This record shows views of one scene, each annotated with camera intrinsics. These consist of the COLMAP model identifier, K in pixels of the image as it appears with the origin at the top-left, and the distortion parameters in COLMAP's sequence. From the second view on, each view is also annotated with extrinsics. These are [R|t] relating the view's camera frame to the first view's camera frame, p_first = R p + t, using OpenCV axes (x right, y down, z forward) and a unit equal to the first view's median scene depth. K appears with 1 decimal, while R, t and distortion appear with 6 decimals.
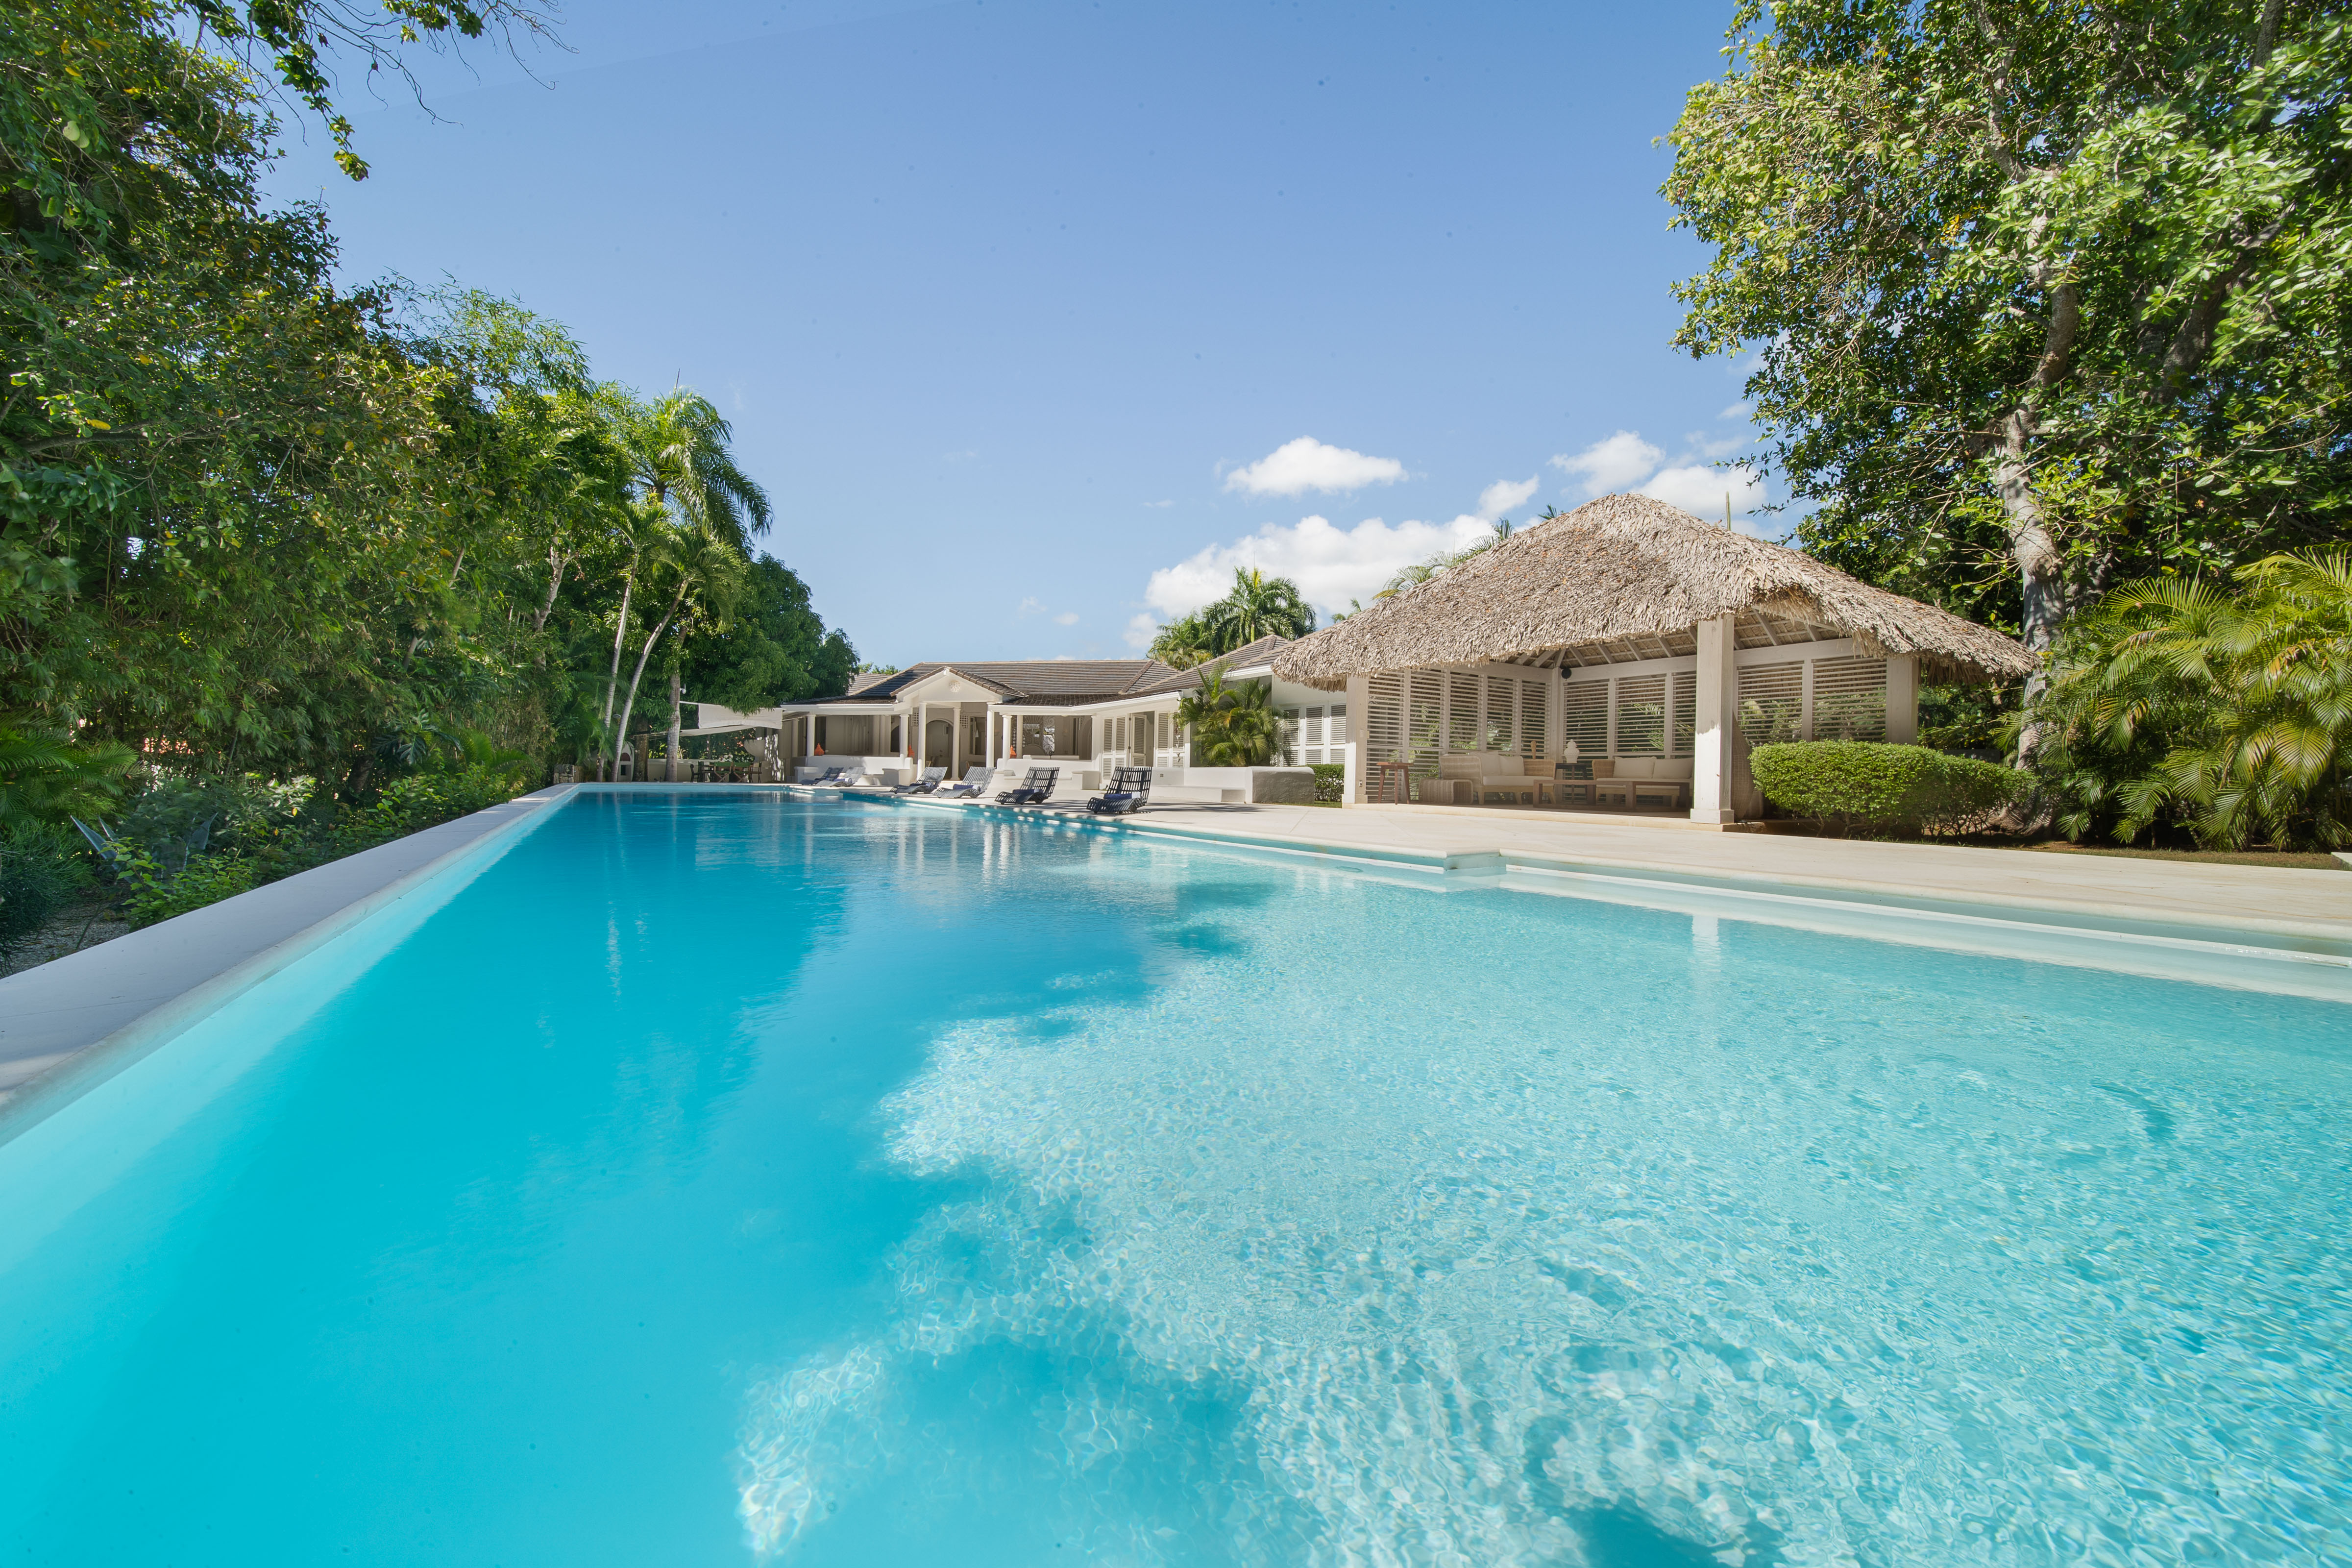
lens RADIAL K [[811.0, 0, 1170.8], [0, 811.0, 782.0], [0, 0, 1]] dist [-0.000479, -0.001286]
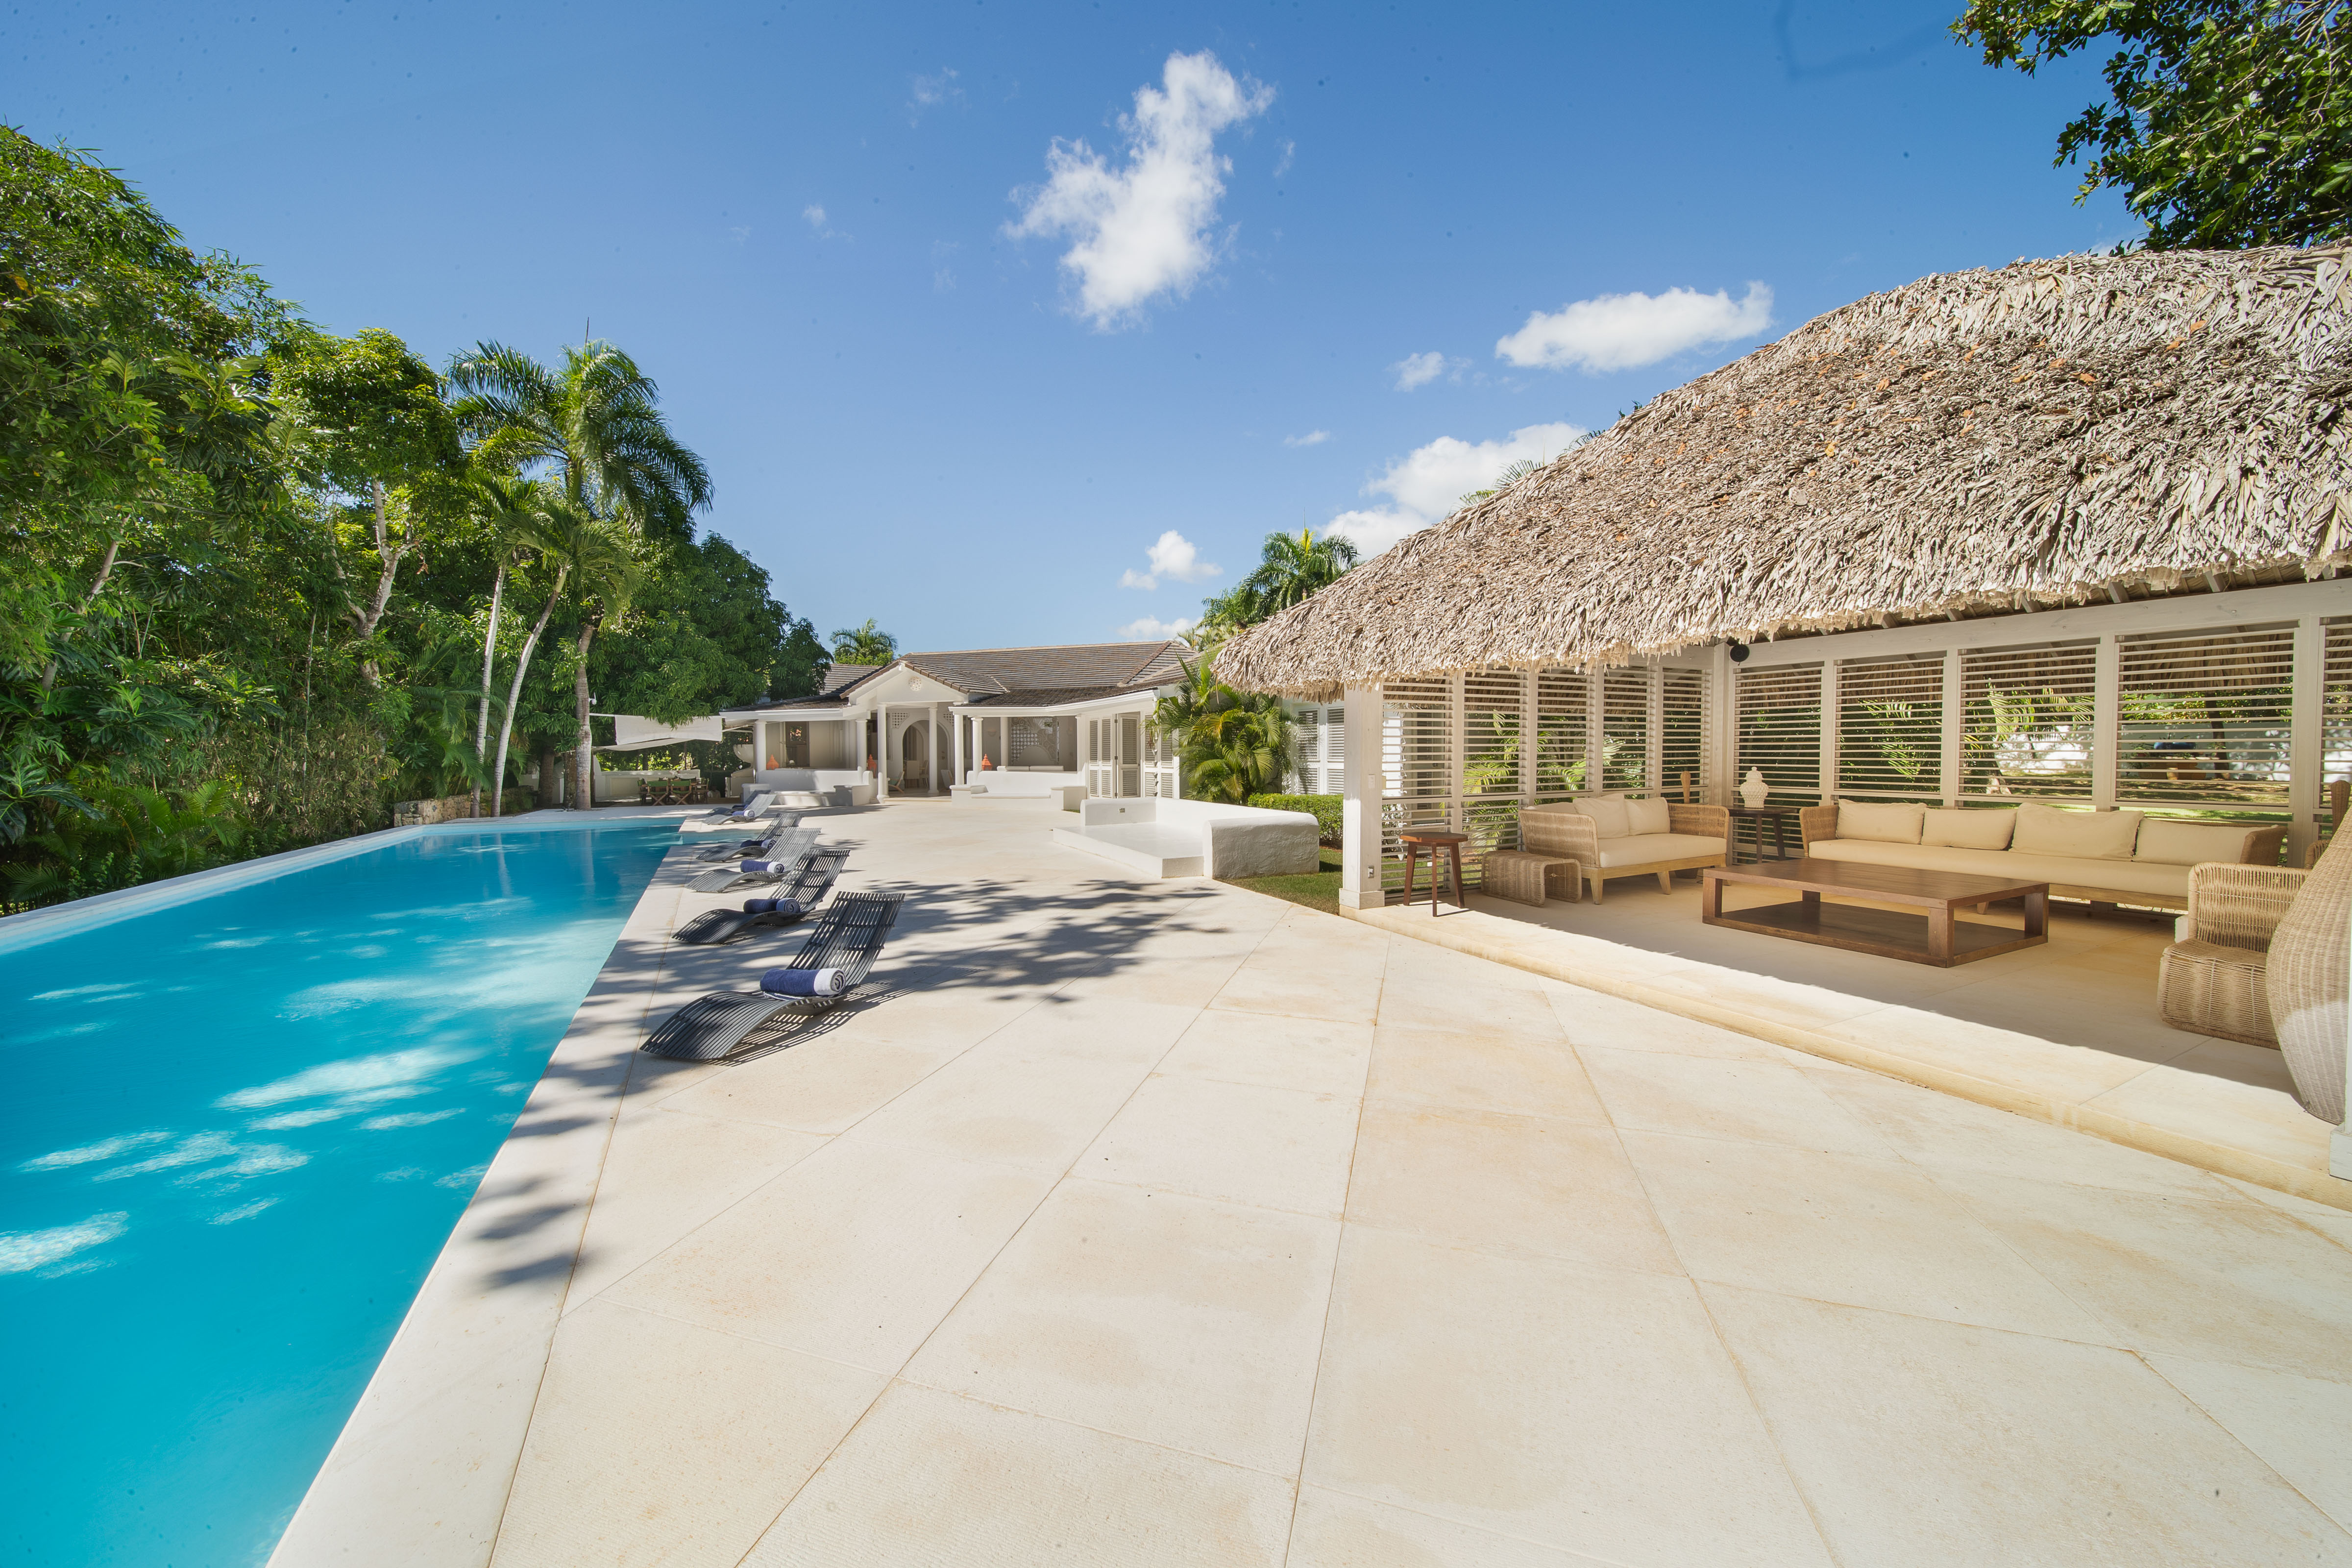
lens RADIAL K [[811.0, 0, 1179.3], [0, 811.0, 774.0], [0, 0, 1]] dist [-0.000479, -0.001286]
pose [[0.995601, -0.022373, -0.090987, 0.080668], [0.024398, 0.999477, 0.021203, -0.042005], [0.090465, -0.023330, 0.995626, 0.227336]]
